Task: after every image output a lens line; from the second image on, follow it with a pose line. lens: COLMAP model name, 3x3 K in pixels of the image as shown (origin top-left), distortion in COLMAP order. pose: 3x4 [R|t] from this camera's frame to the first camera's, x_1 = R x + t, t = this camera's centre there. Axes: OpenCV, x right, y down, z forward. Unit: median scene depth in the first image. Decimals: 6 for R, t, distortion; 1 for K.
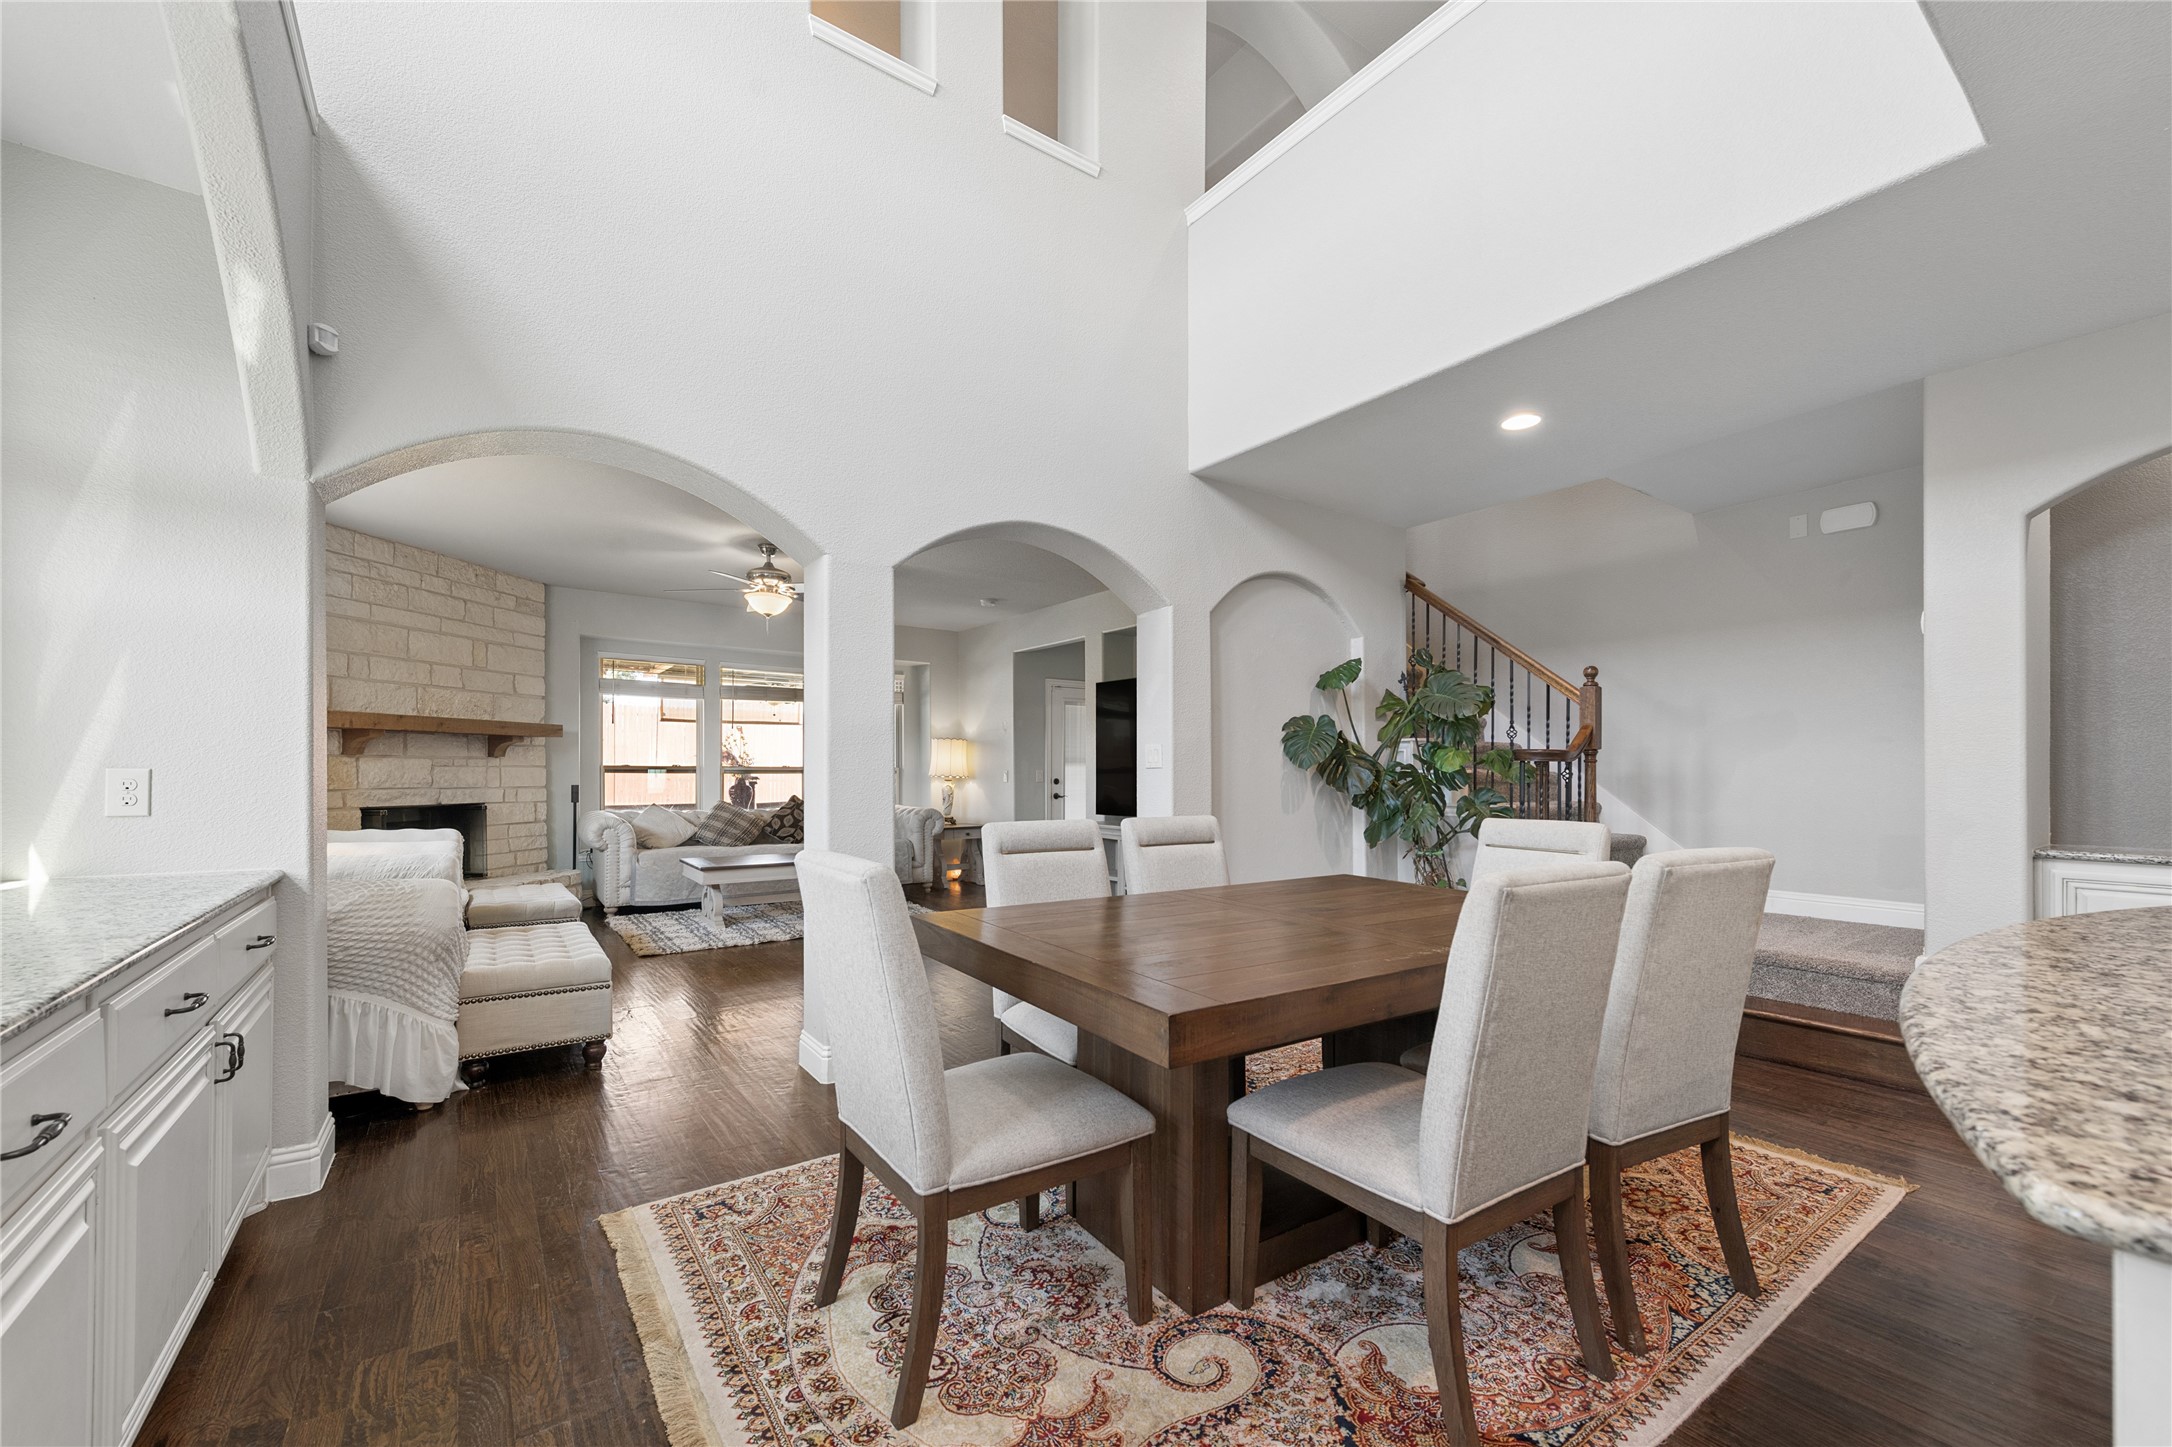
lens RADIAL K [[856.1, 0, 1065.8], [0, 856.1, 766.3], [0, 0, 1]] dist [0.000626, -0.002461]
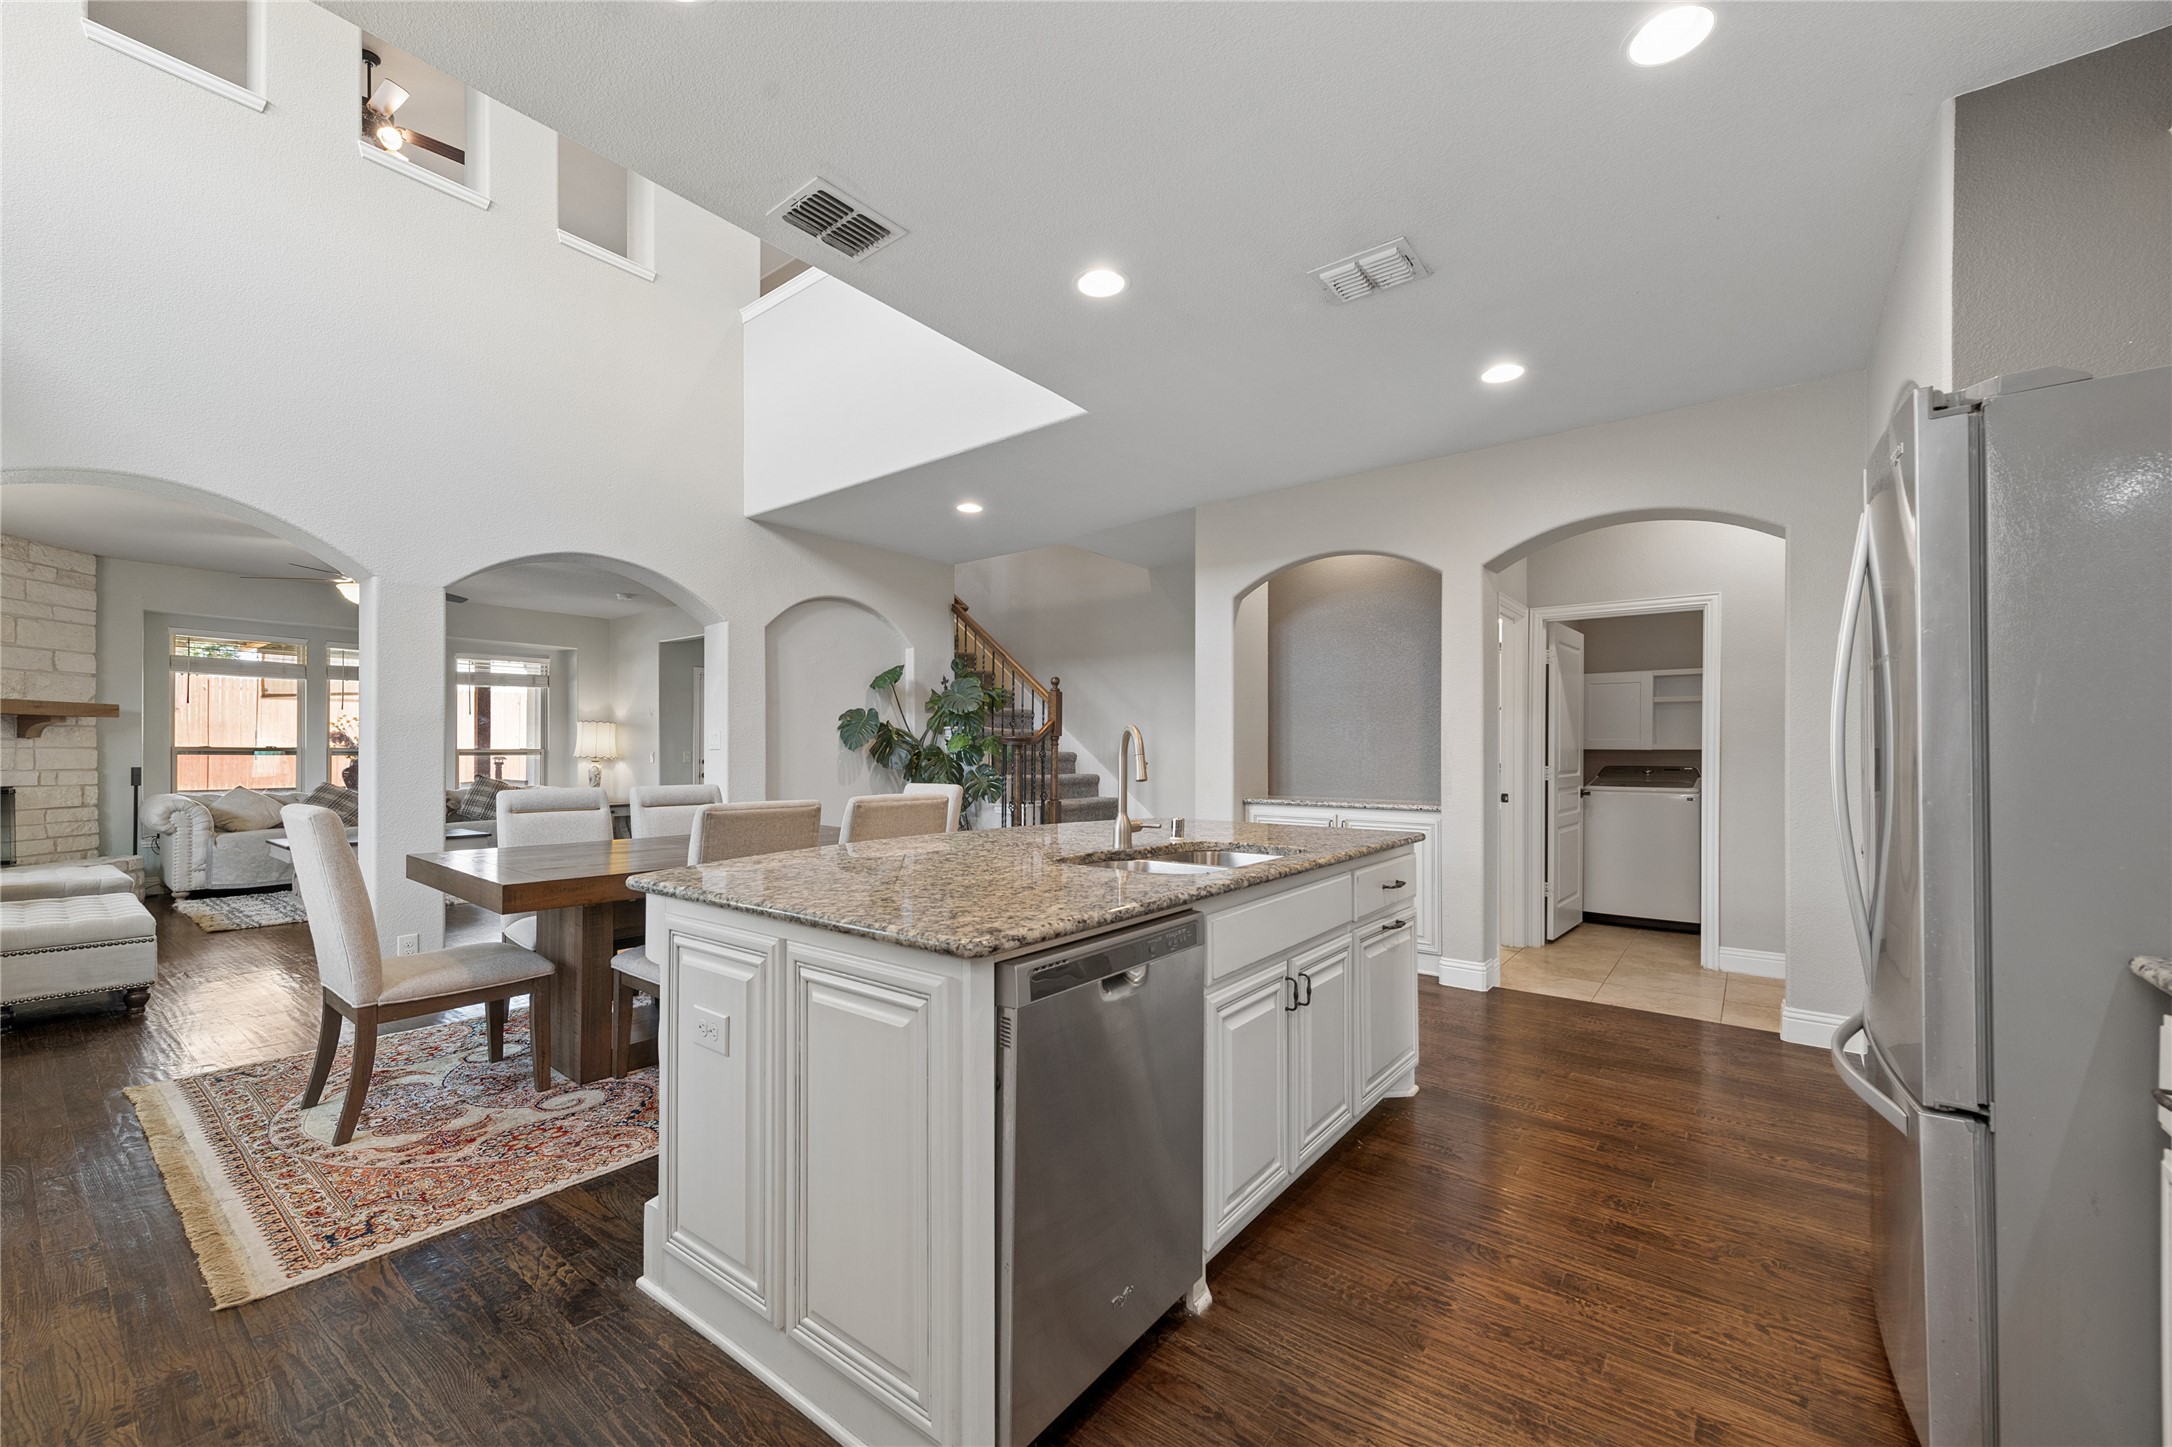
lens RADIAL K [[856.1, 0, 1086.6], [0, 856.1, 746.9], [0, 0, 1]] dist [0.000626, -0.002461]
pose [[0.954436, 0.000752, 0.298416, 0.210808], [-0.000420, 0.999999, -0.001178, -0.000712], [-0.298417, 0.000999, 0.954435, -0.307383]]
